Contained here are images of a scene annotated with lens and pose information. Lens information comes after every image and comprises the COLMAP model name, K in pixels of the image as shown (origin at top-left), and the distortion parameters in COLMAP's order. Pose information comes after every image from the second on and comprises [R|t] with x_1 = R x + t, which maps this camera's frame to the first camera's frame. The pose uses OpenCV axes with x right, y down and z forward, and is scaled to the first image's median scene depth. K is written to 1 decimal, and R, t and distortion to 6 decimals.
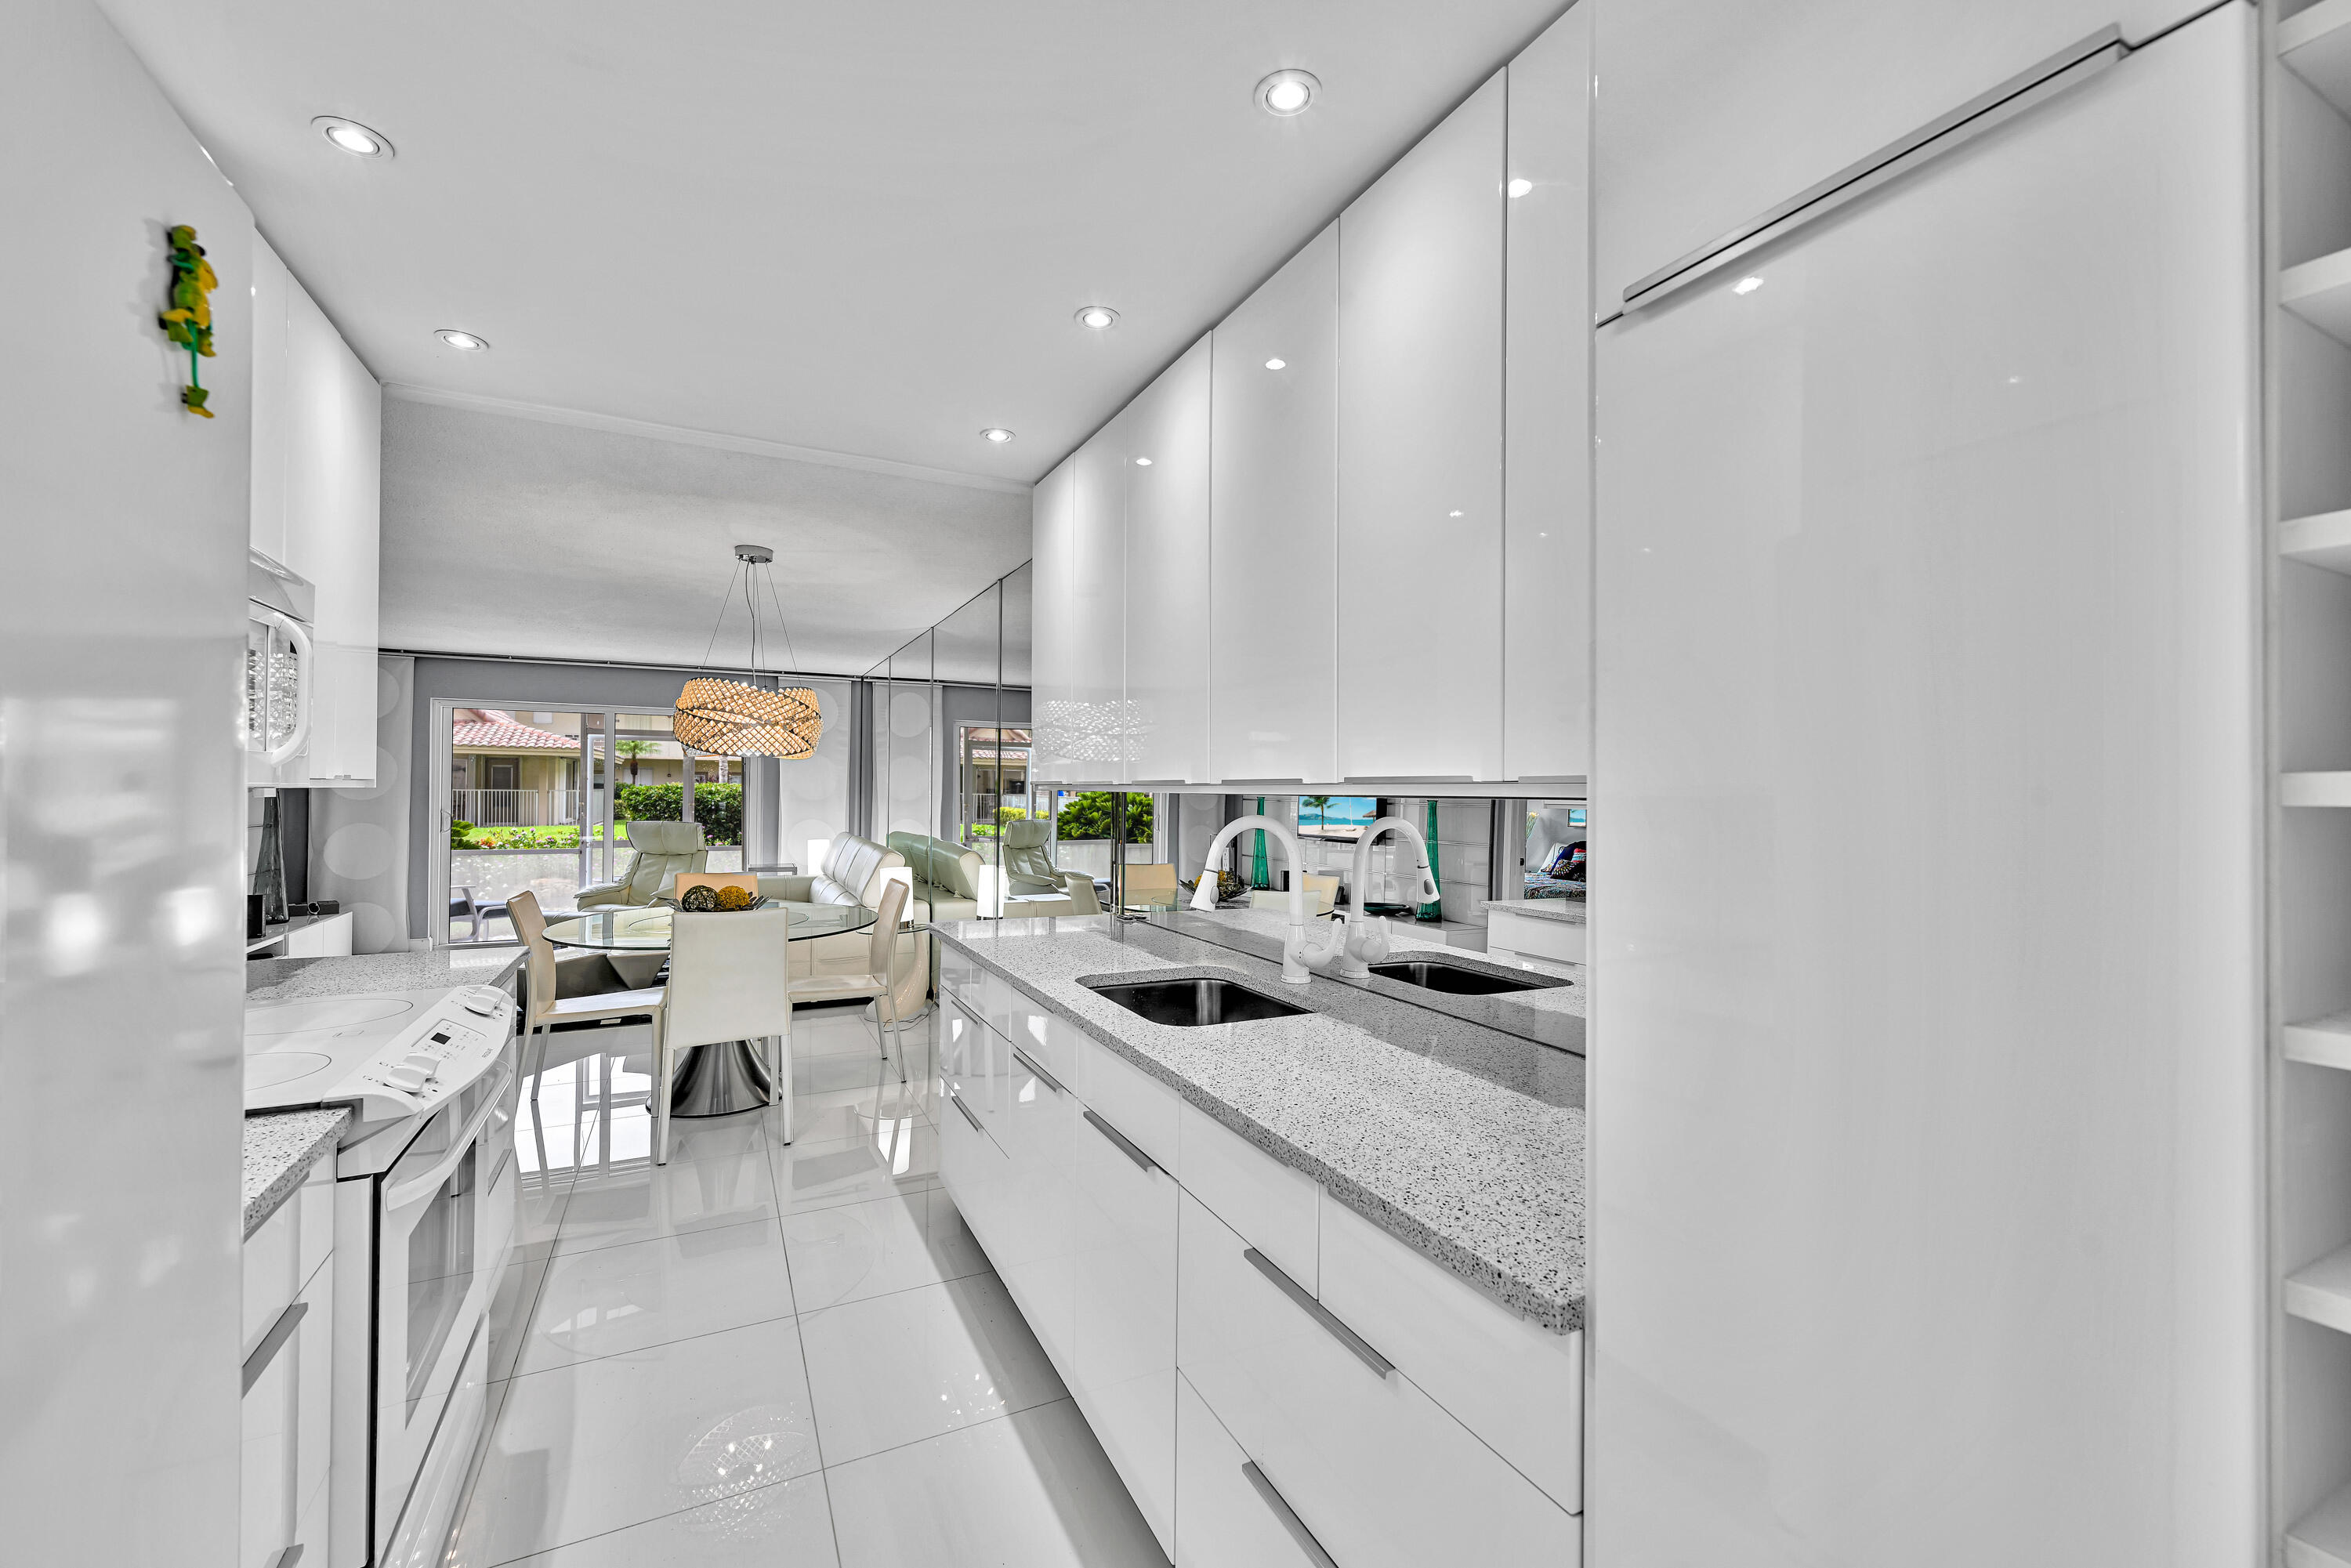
lens RADIAL K [[942.5, 0, 1165.4], [0, 942.5, 778.9], [0, 0, 1]] dist [-0.000811, -0.000165]
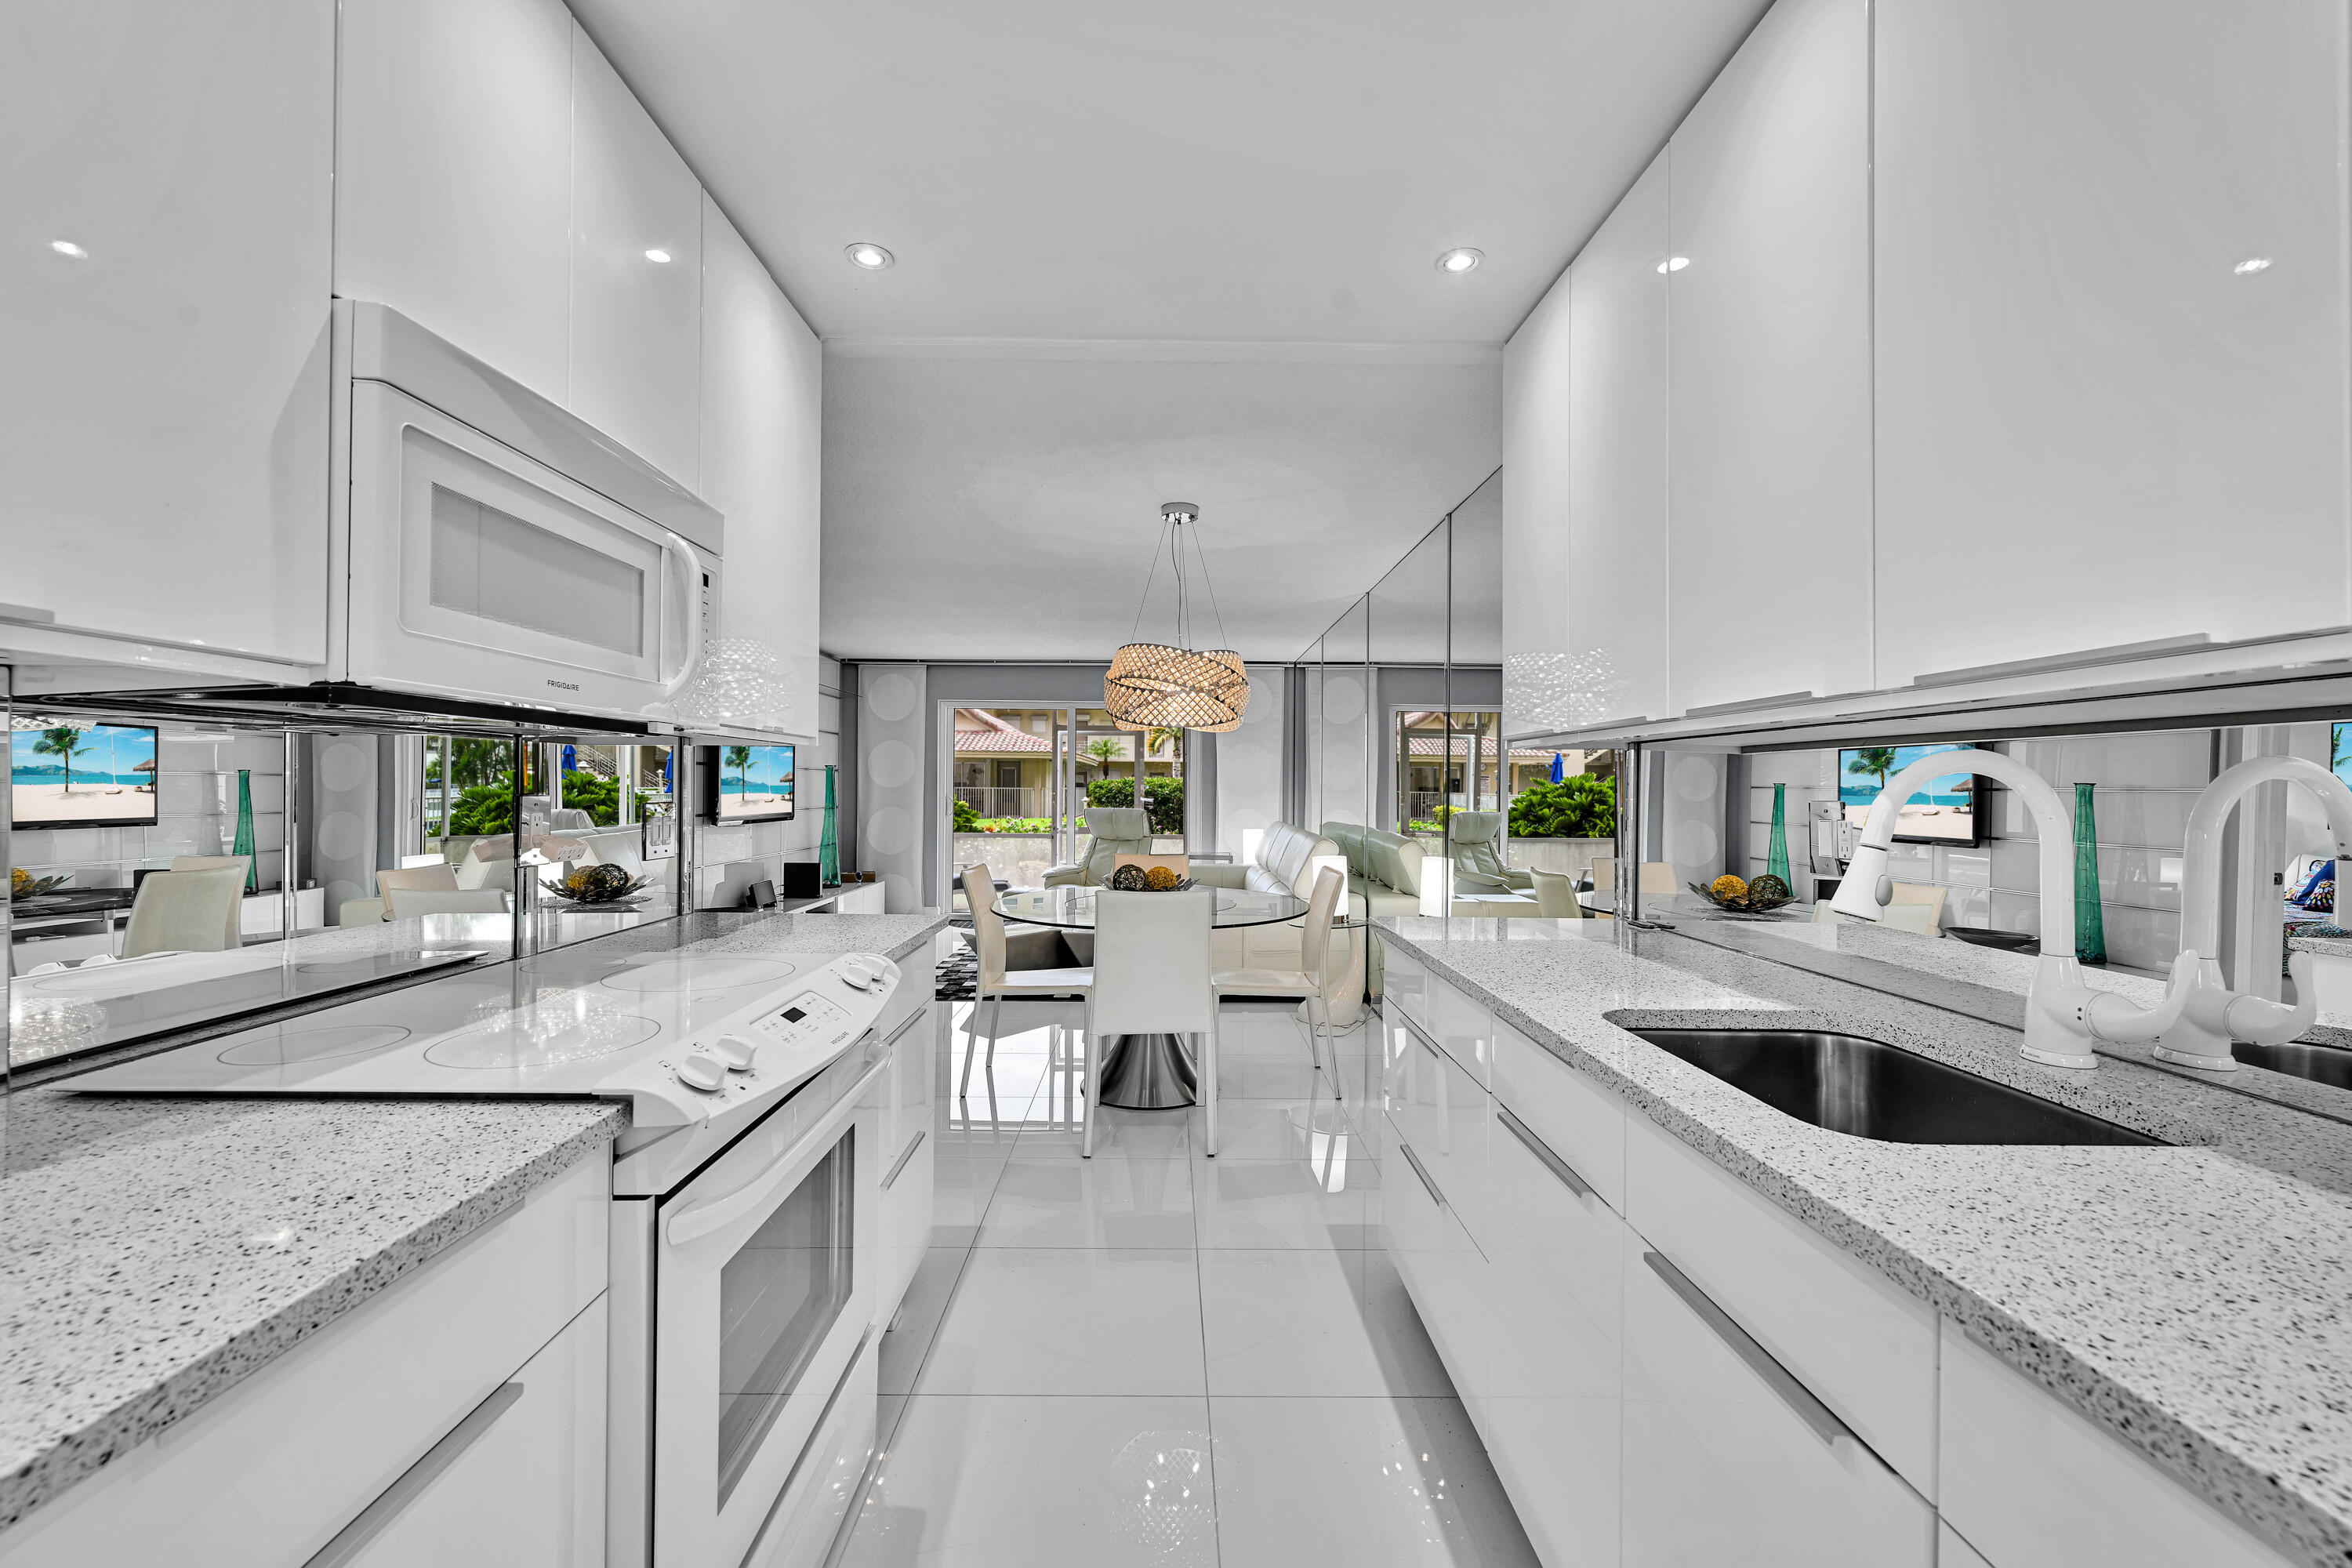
lens RADIAL K [[933.9, 0, 1176.0], [0, 933.9, 784.0], [0, 0, 1]] dist [0.000946, -0.000160]
pose [[0.903768, -0.002293, -0.428016, -0.029151], [0.003841, 0.999989, 0.002754, 0.018637], [0.428005, -0.004133, 0.903767, 0.105369]]
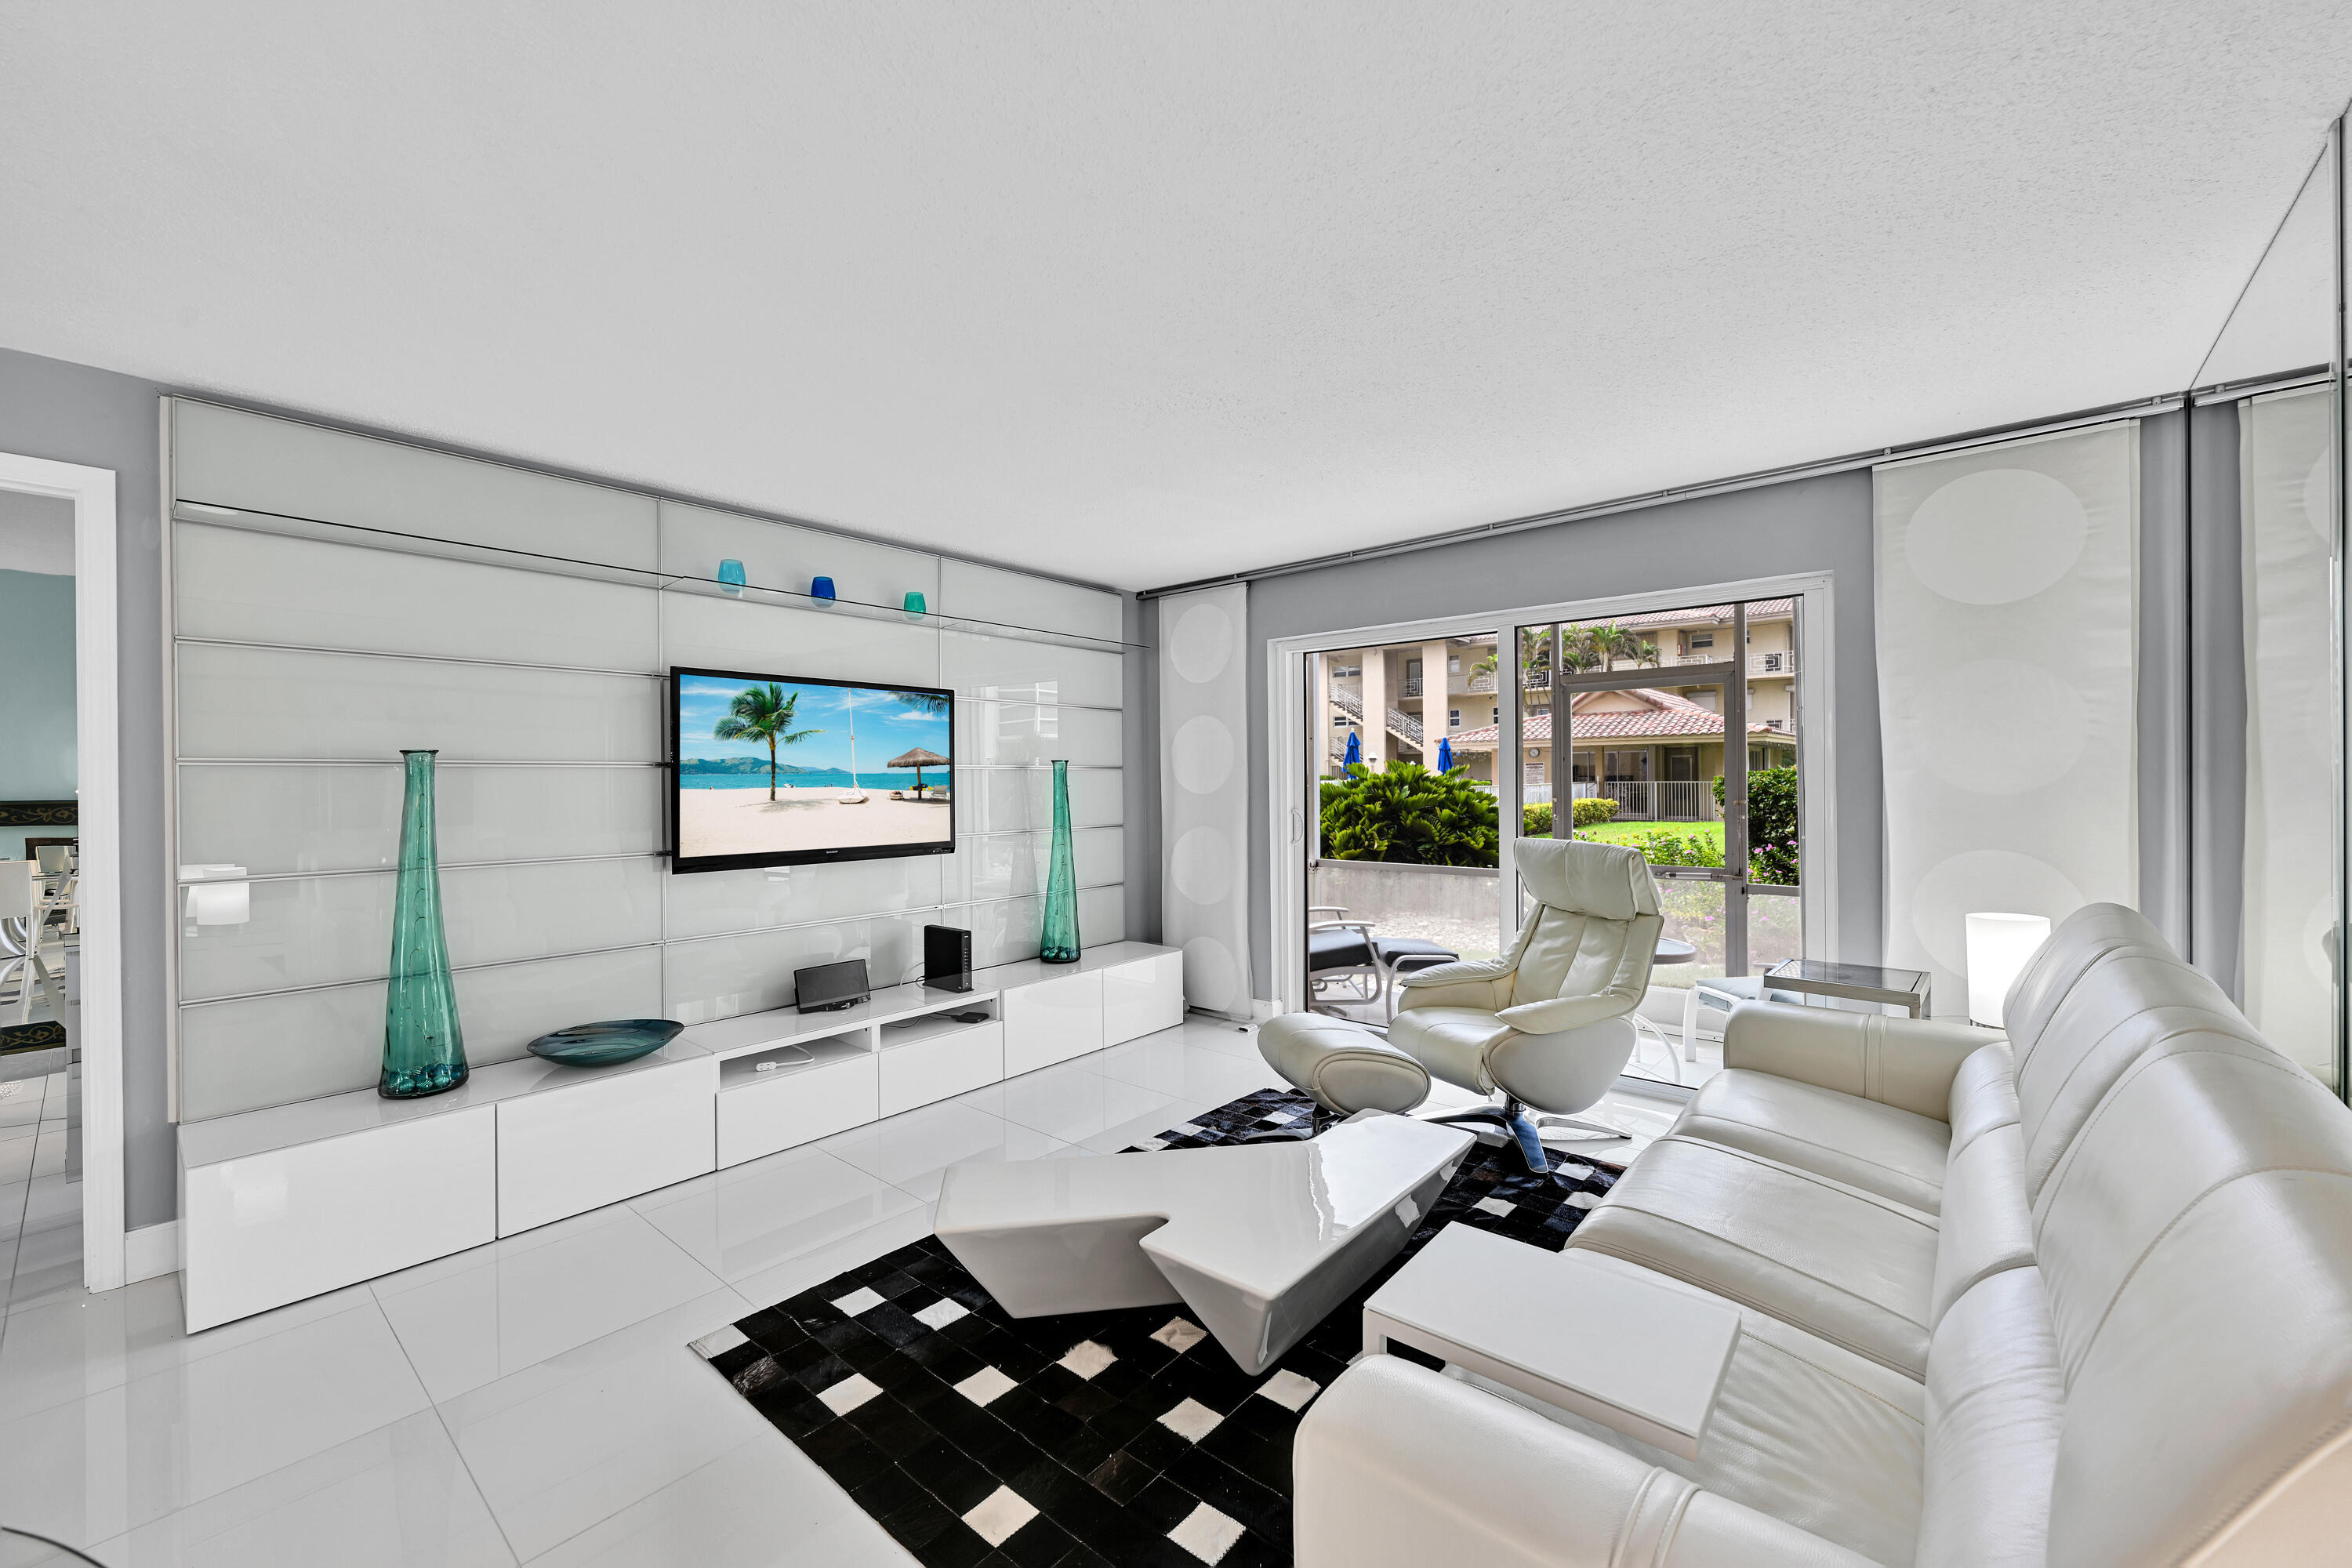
lens RADIAL K [[933.9, 0, 1176.0], [0, 933.9, 784.0], [0, 0, 1]] dist [0.000946, -0.000160]
pose [[0.397477, -0.008472, -0.917573, -0.243593], [0.020571, 0.999788, -0.000320, 0.017126], [0.917381, -0.018748, 0.397567, 0.797339]]
